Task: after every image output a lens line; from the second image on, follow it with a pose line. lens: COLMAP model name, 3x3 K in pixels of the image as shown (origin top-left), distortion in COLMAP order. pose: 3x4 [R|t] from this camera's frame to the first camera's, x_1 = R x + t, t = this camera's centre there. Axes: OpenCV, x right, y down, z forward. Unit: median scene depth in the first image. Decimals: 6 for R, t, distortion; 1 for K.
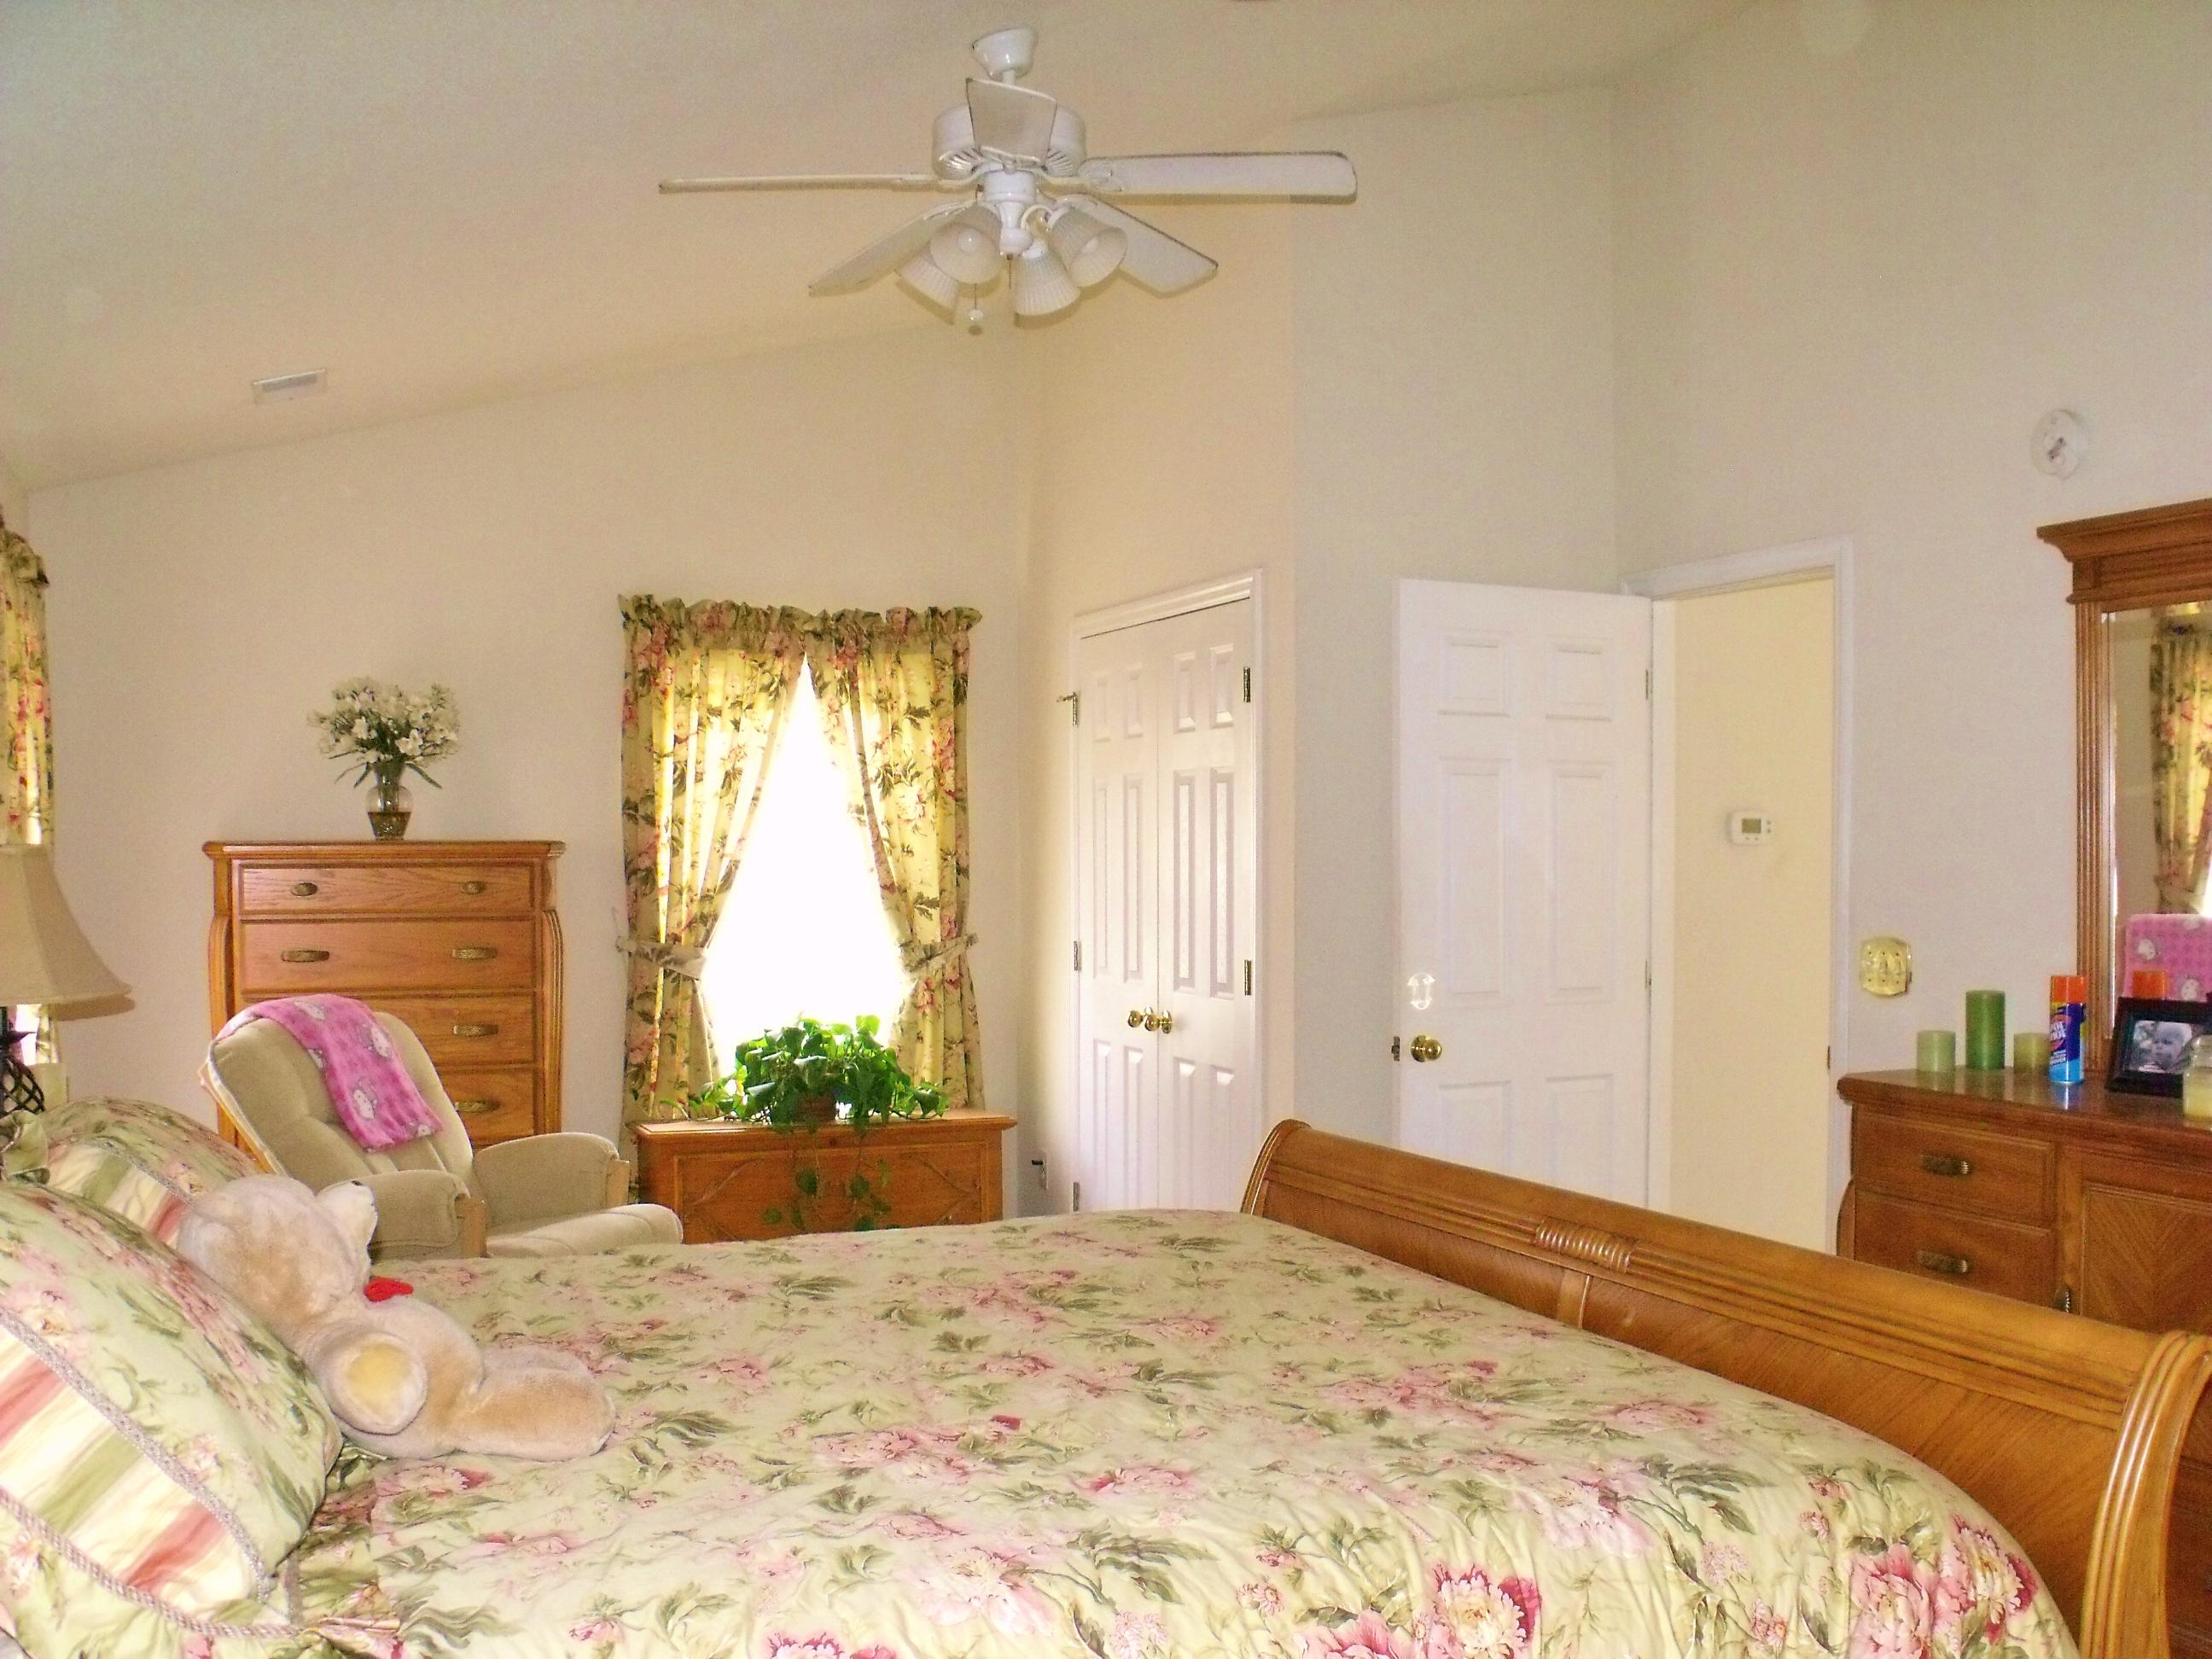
lens RADIAL K [[2297.7, 0, 1116.0], [0, 2297.7, 828.1], [0, 0, 1]] dist [-0.144515, 0.000000]
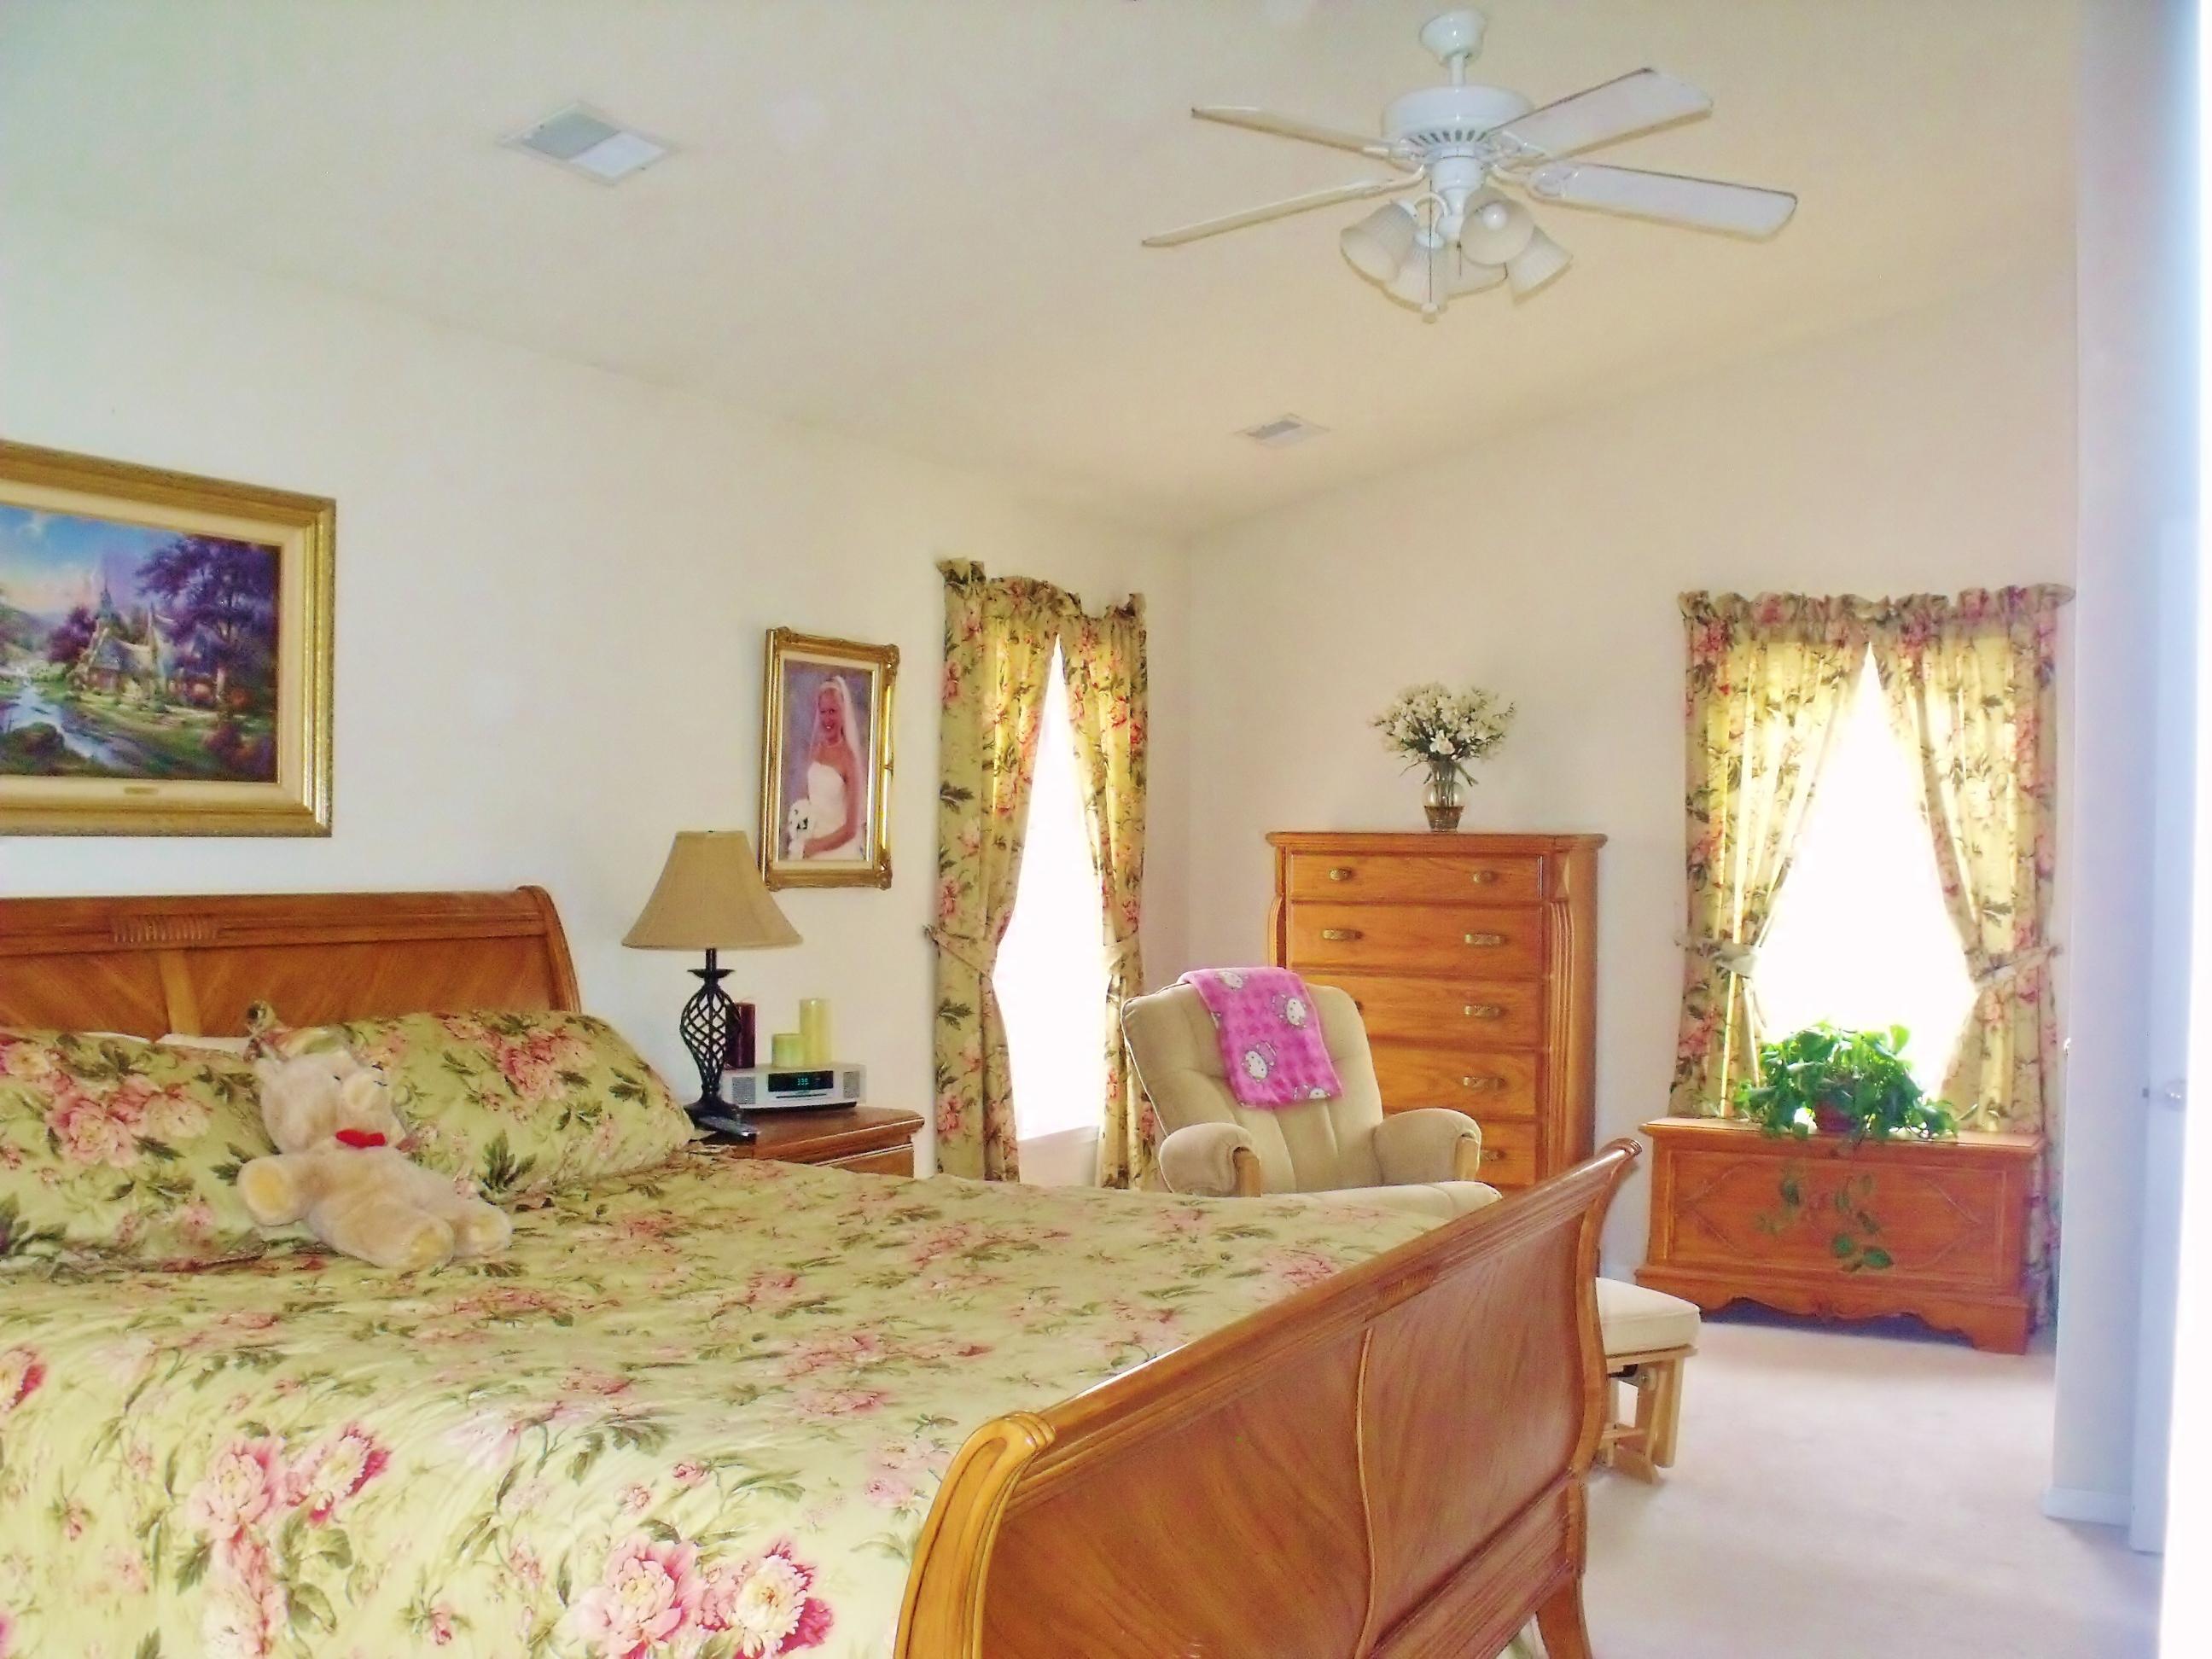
lens RADIAL K [[2297.7, 0, 1120.5], [0, 2297.7, 826.3], [0, 0, 1]] dist [-0.144515, 0.000000]
pose [[0.665881, 0.009376, -0.745999, 0.366031], [-0.009312, 0.999948, 0.004256, -0.000746], [0.746000, 0.004113, 0.665934, 0.141465]]
